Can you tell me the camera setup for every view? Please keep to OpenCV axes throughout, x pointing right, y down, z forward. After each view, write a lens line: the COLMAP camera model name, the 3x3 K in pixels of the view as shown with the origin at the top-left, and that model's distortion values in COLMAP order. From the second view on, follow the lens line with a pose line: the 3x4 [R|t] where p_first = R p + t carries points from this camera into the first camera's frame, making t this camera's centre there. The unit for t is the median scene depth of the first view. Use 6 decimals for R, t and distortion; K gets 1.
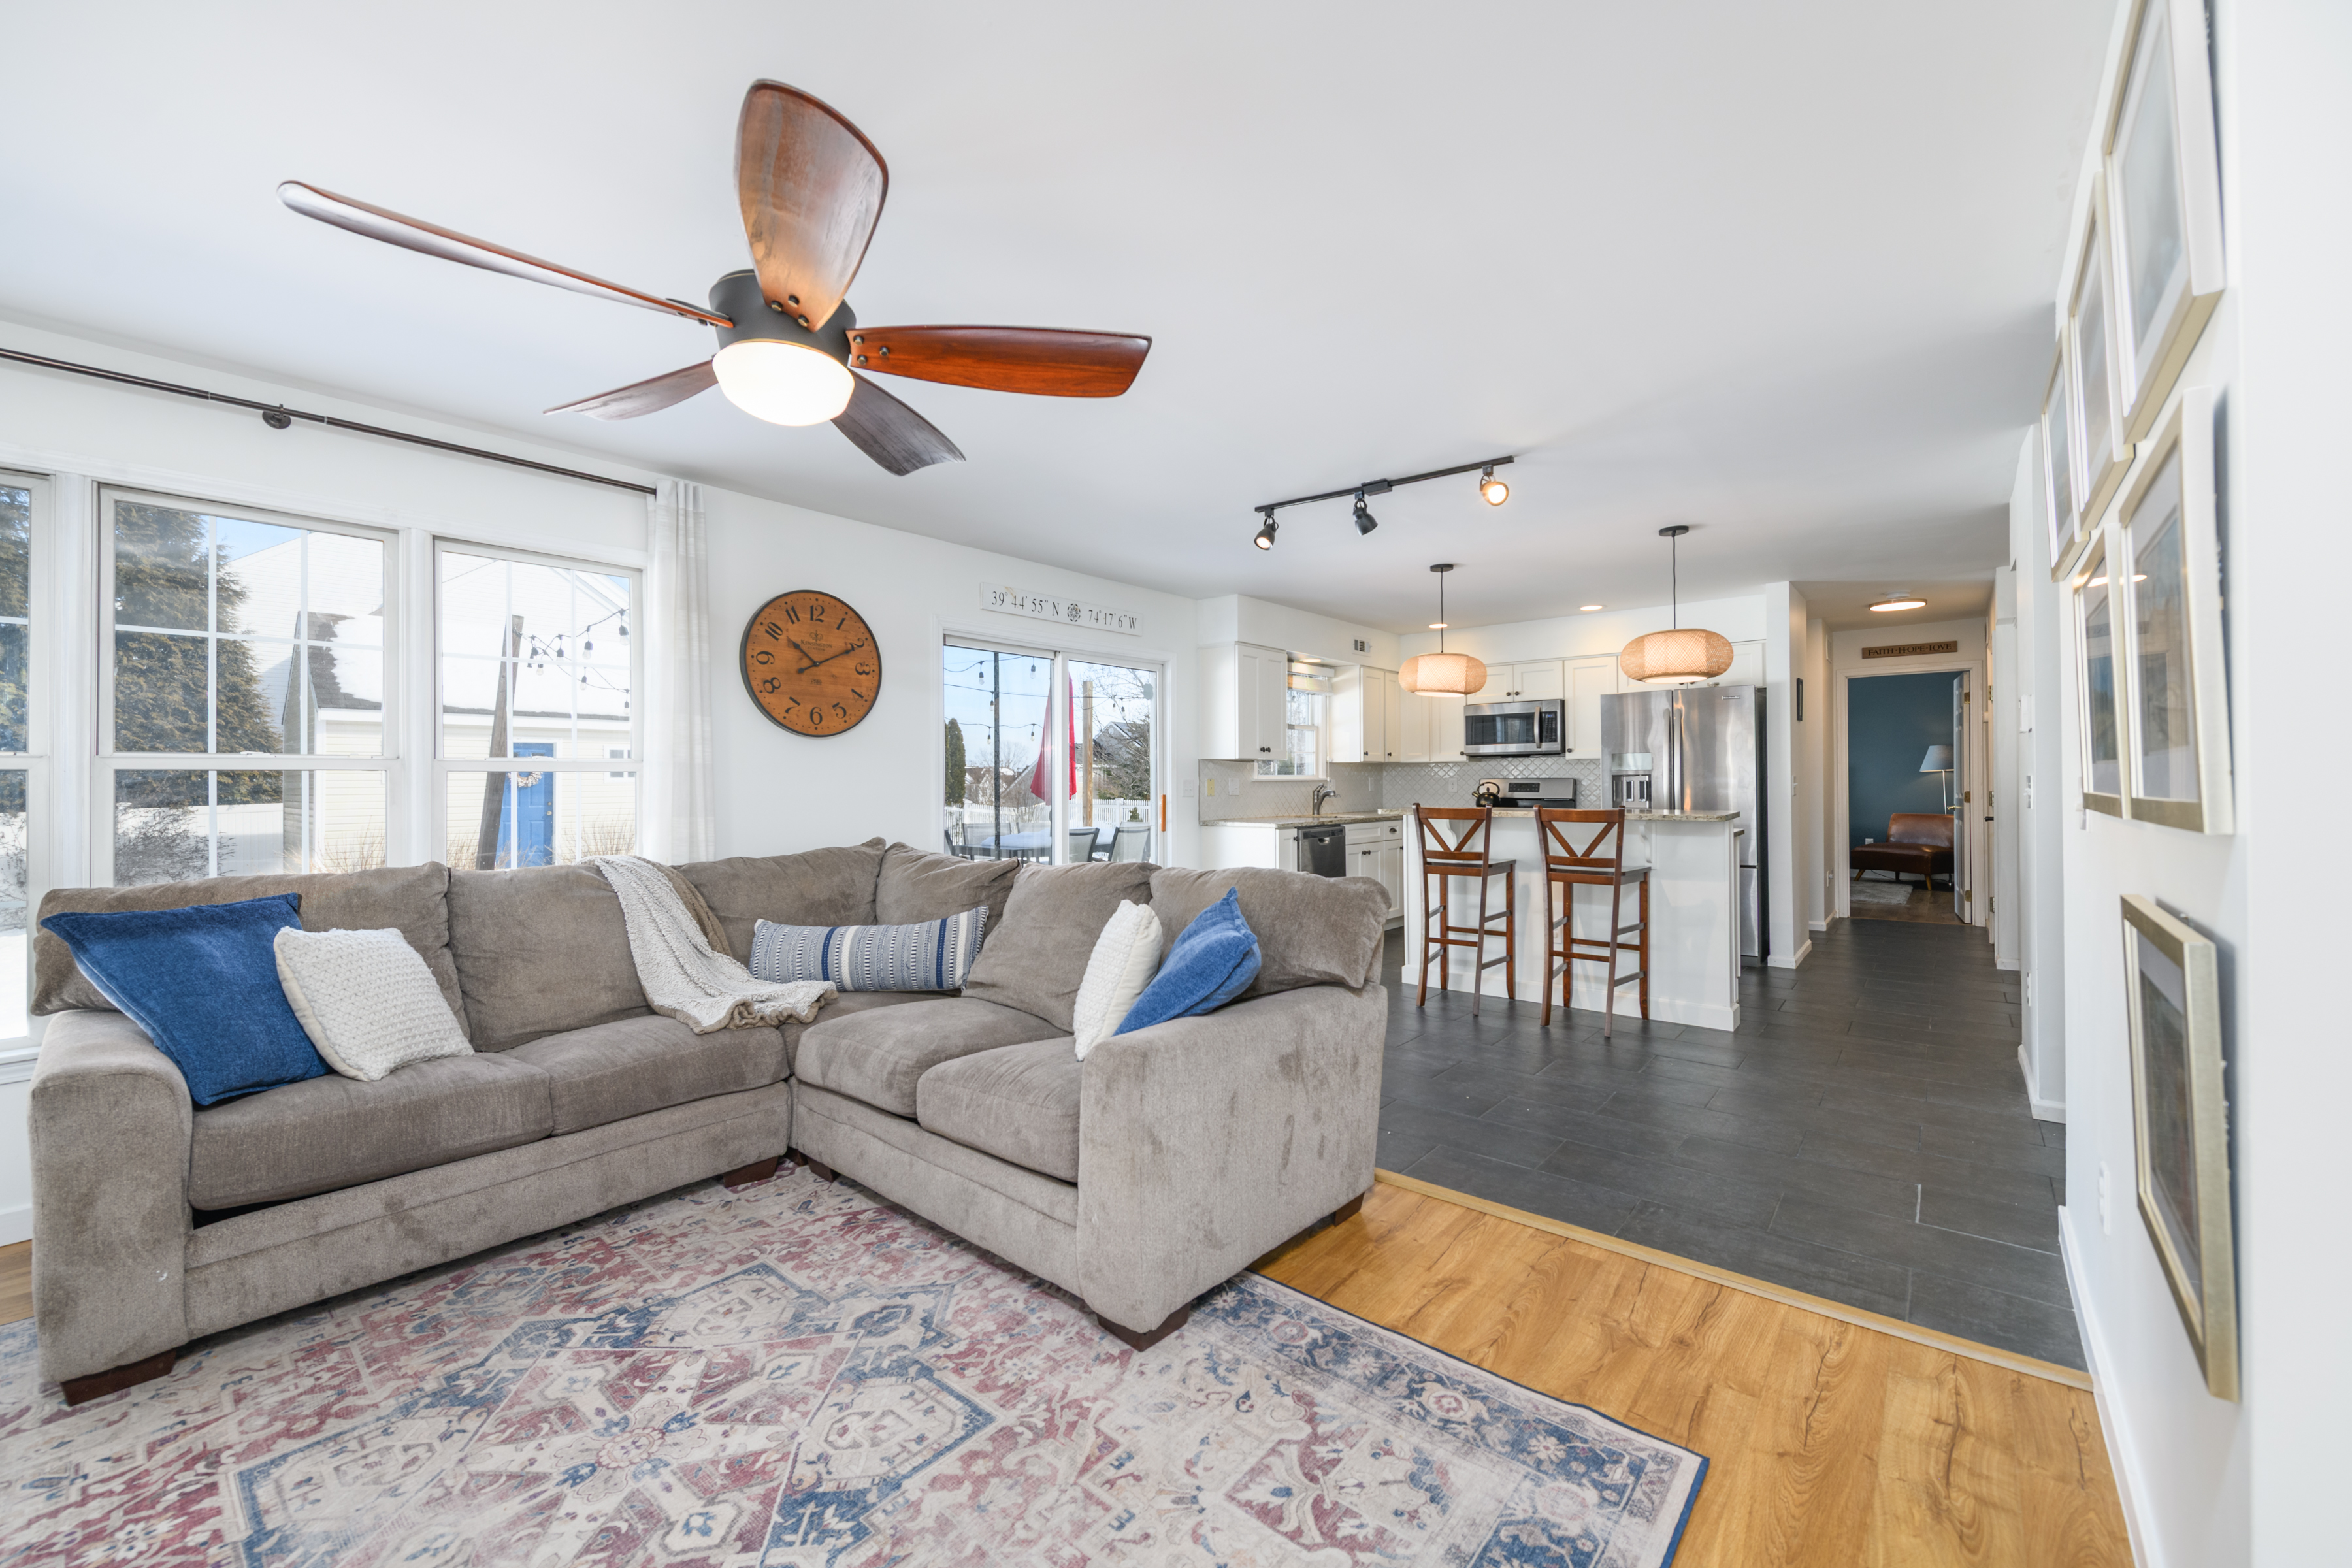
lens RADIAL K [[933.1, 0, 1182.8], [0, 933.1, 775.2], [0, 0, 1]] dist [0.000888, -0.002895]
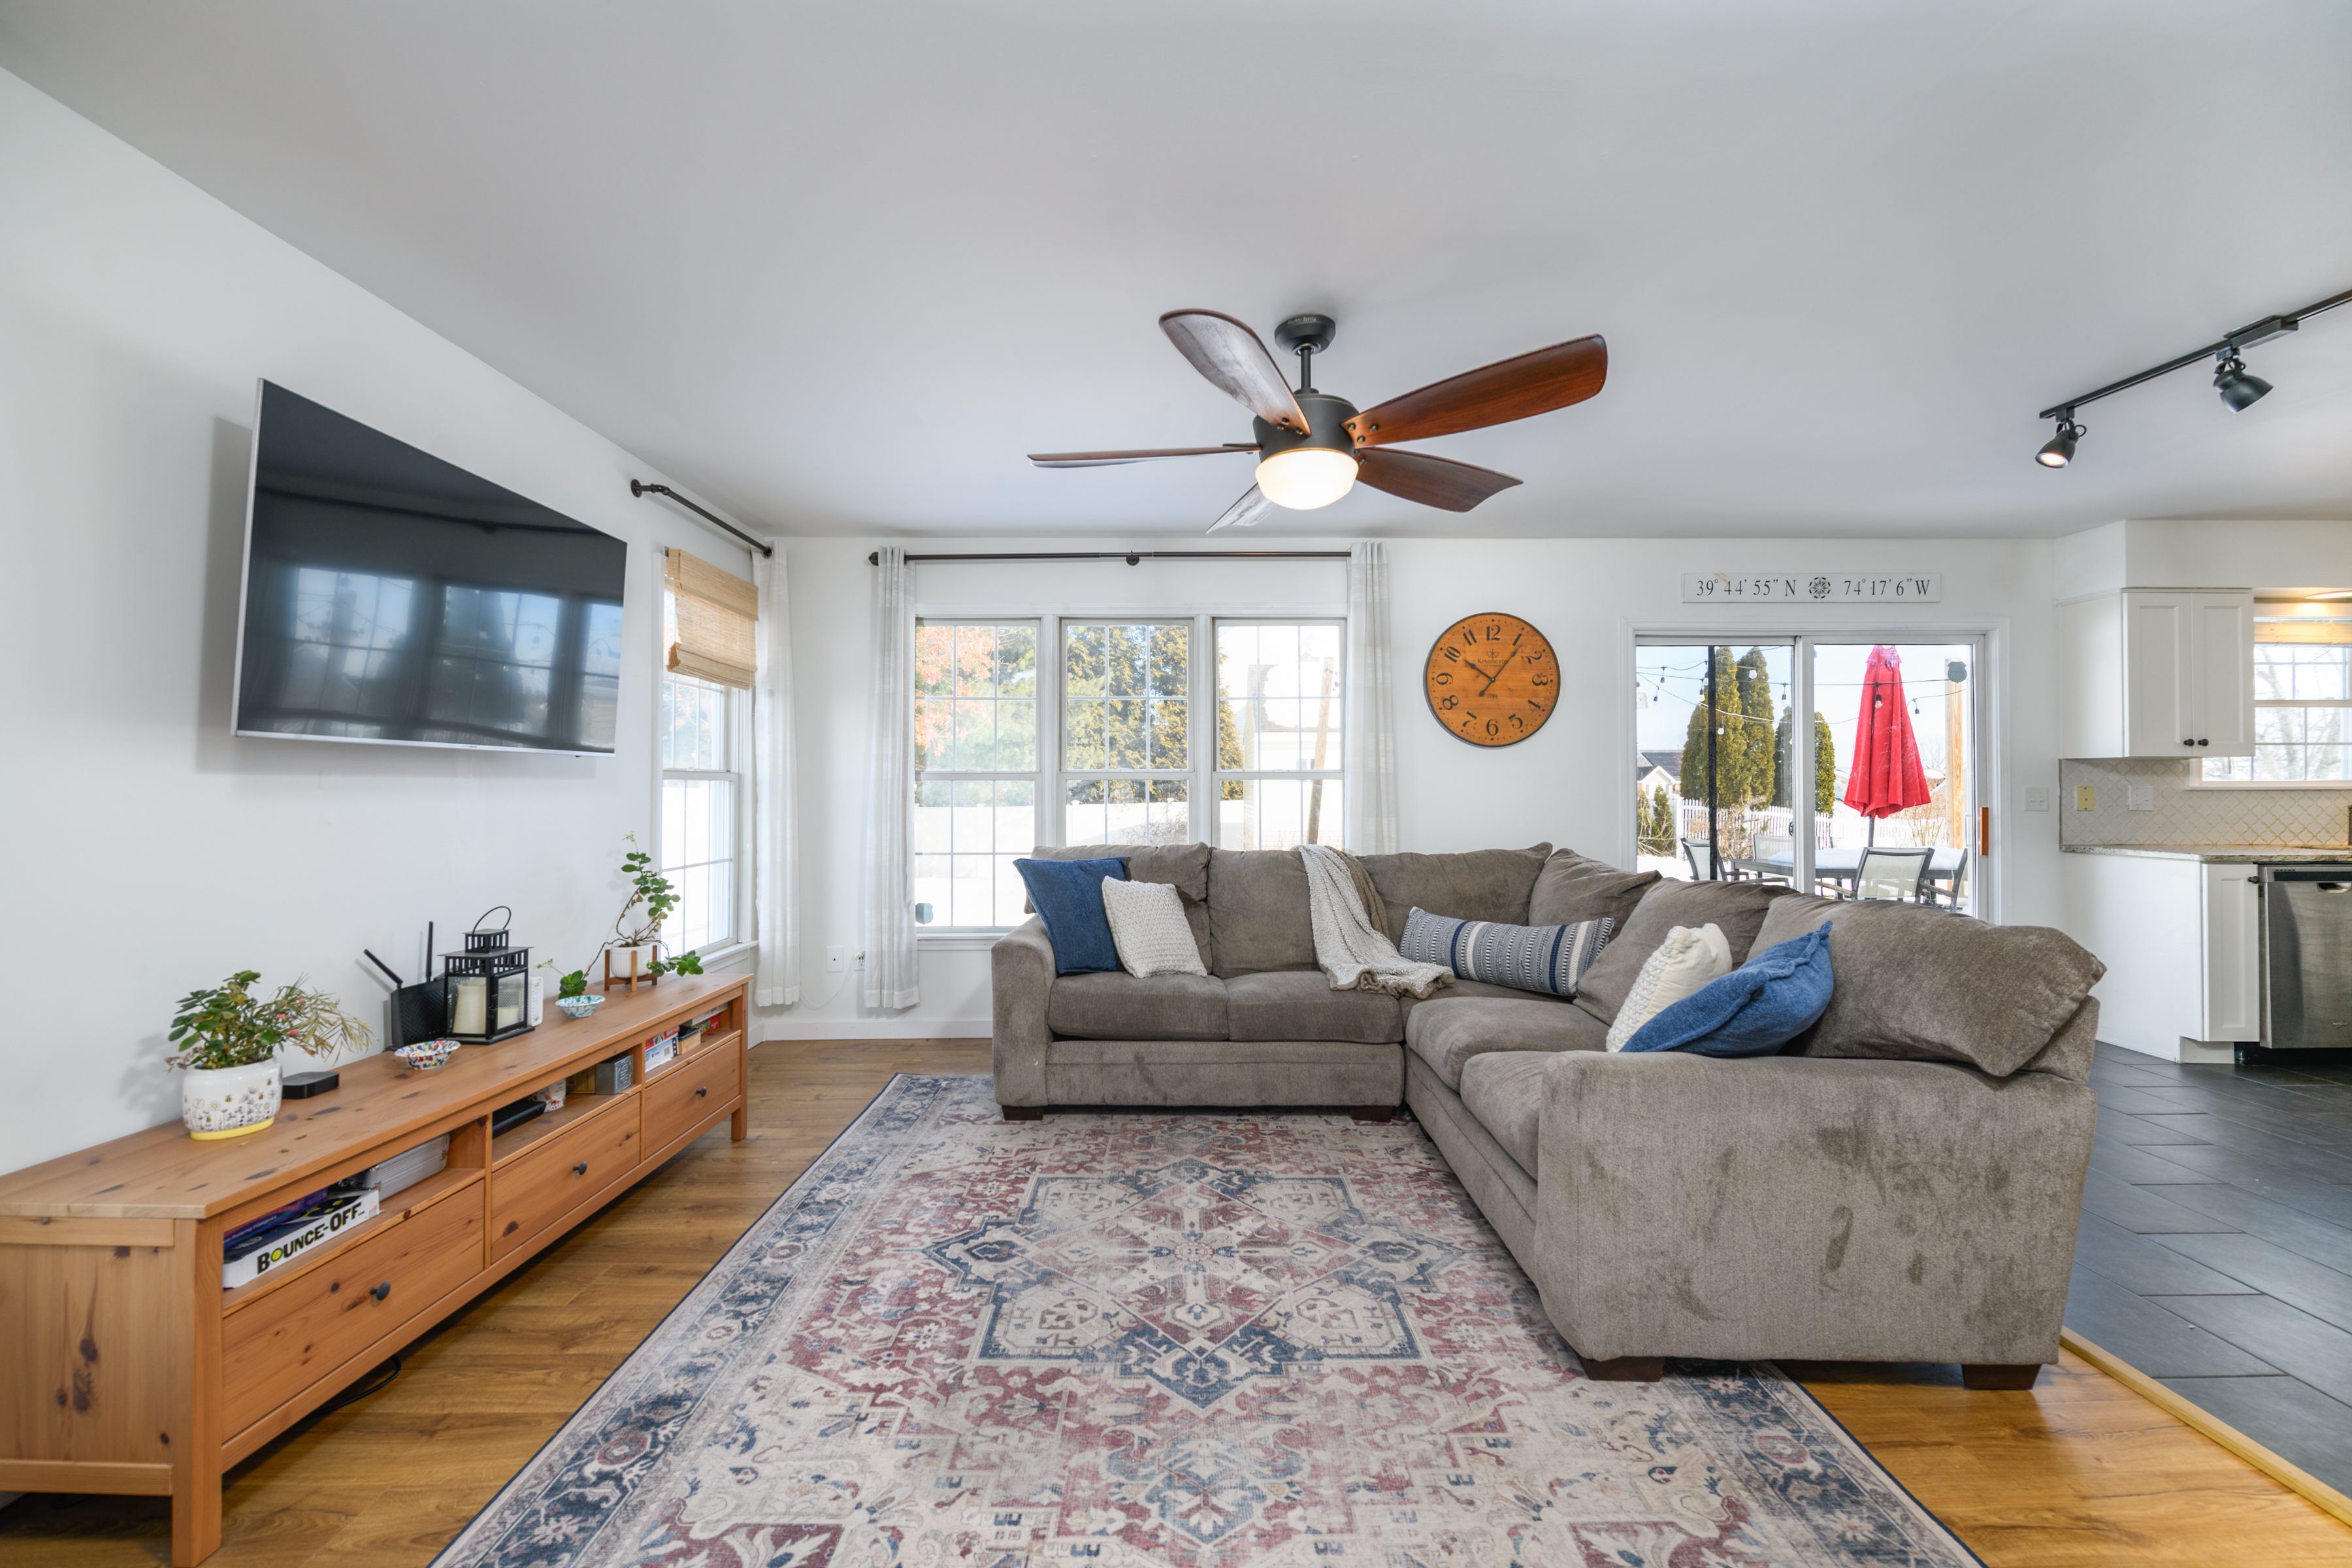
lens RADIAL K [[933.1, 0, 1171.8], [0, 933.1, 776.1], [0, 0, 1]] dist [0.000888, -0.002895]
pose [[0.640051, -0.004414, -0.768320, 0.230819], [0.001846, 0.999989, -0.004207, -0.003775], [0.768330, 0.001275, 0.640052, 0.022818]]
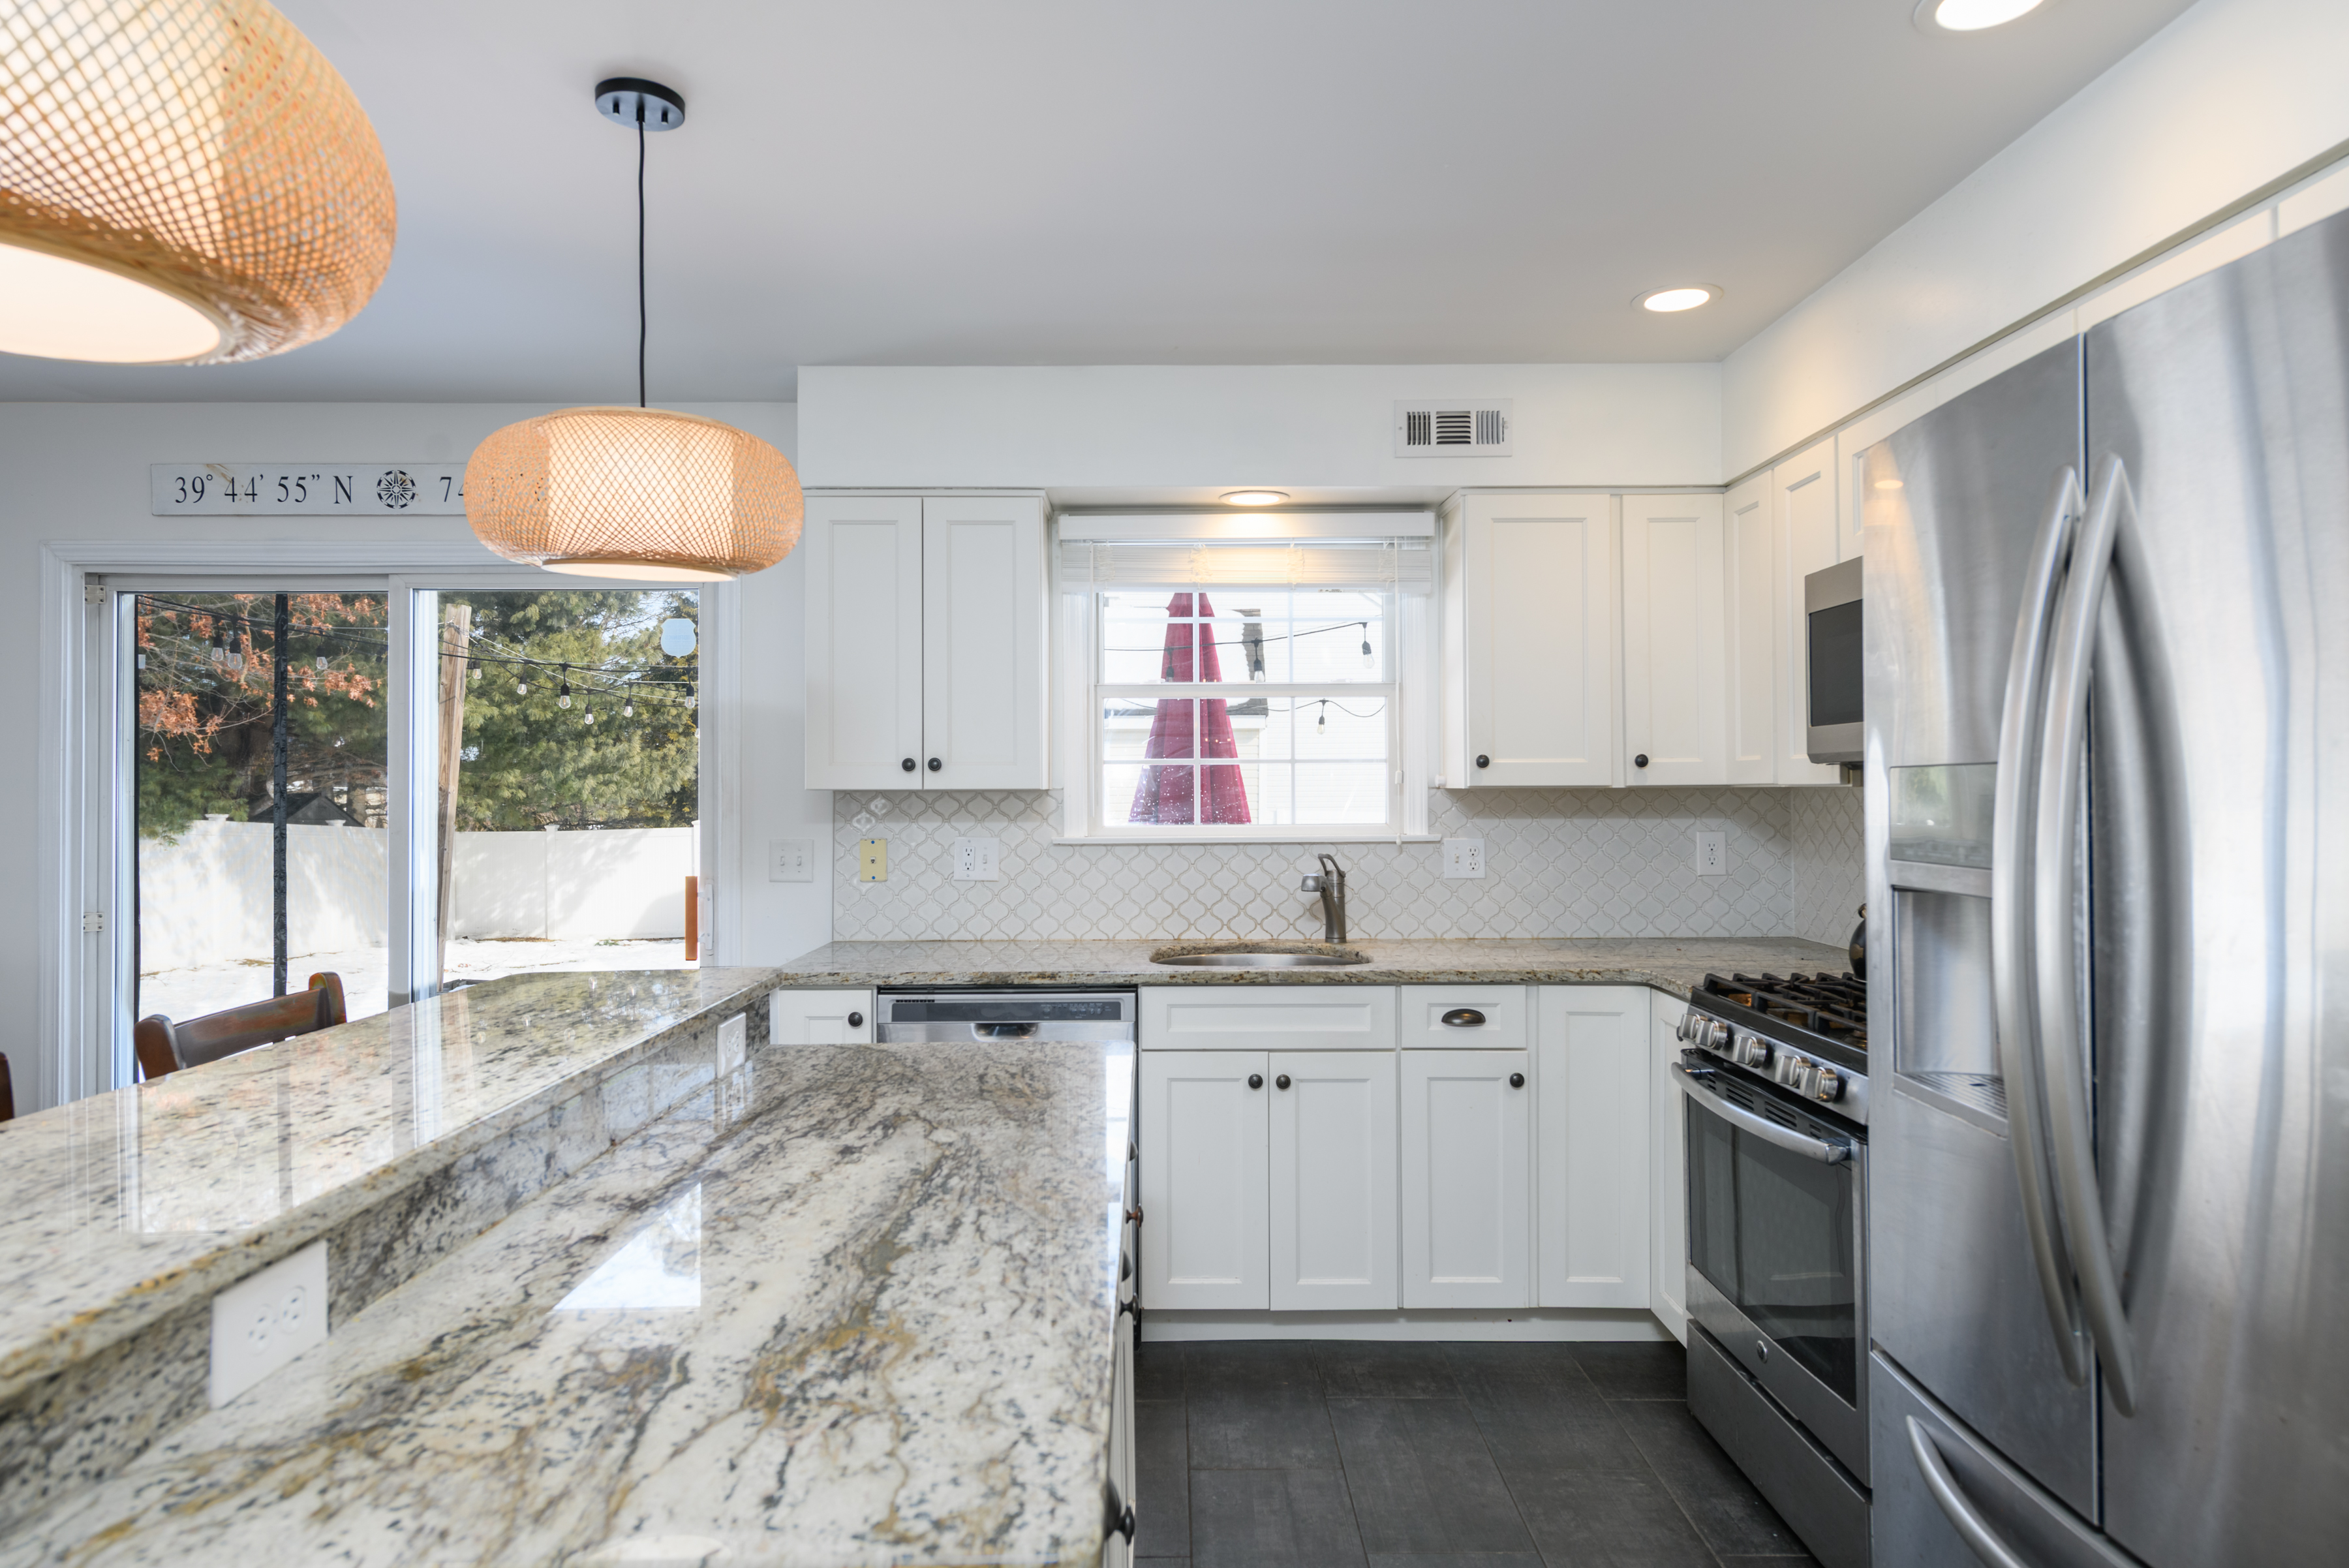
lens RADIAL K [[1383.0, 0, 1166.7], [0, 1383.0, 781.3], [0, 0, 1]] dist [0.006024, -0.002980]
pose [[0.630964, 0.001625, -0.775810, 1.020721], [0.003350, 0.999983, 0.004819, -0.040314], [0.775804, -0.005640, 0.630948, 1.283974]]
